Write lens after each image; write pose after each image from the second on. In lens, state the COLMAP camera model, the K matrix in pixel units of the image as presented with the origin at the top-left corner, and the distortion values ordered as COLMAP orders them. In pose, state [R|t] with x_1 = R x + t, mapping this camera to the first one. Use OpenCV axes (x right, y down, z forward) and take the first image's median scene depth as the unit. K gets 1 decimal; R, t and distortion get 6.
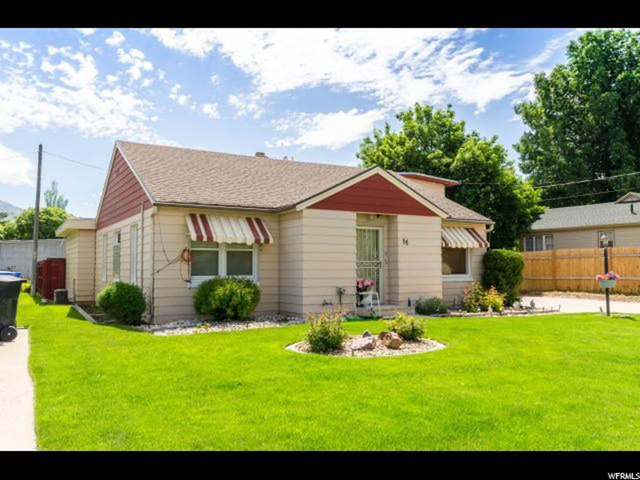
lens RADIAL K [[540.3, 0, 320.0], [0, 540.3, 240.0], [0, 0, 1]] dist [0.004333, 0.002588]
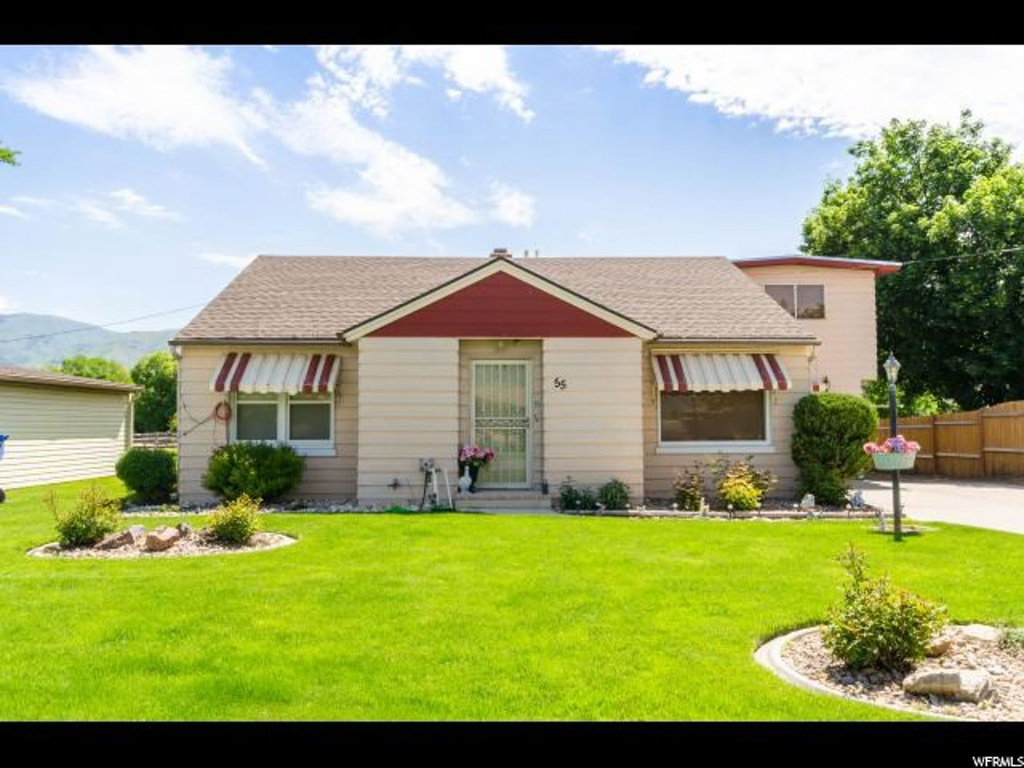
lens RADIAL K [[891.7, 0, 512.0], [0, 891.7, 384.0], [0, 0, 1]] dist [0.005436, 0.006483]
pose [[0.882227, -0.028246, -0.469977, 0.570959], [0.025241, 0.999601, -0.012696, 0.014728], [0.470148, -0.000662, 0.882588, 0.125902]]
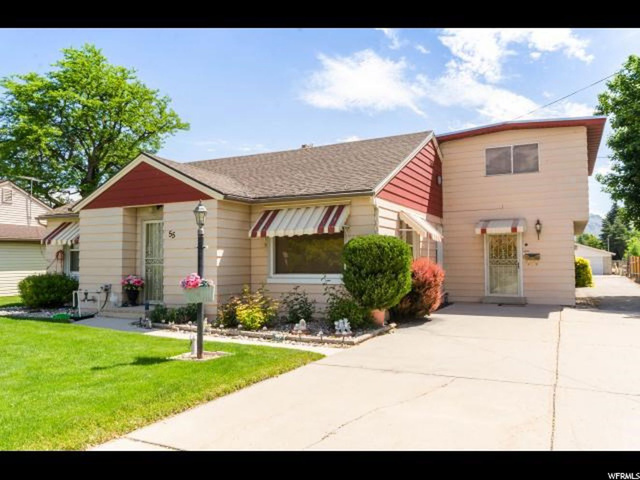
lens RADIAL K [[477.3, 0, 320.0], [0, 477.3, 240.0], [0, 0, 1]] dist [0.005444, -0.006370]
pose [[0.546477, -0.038573, -0.836585, 0.926183], [0.051262, 0.998606, -0.012558, 0.034102], [0.835904, -0.036022, 0.547693, 0.789928]]
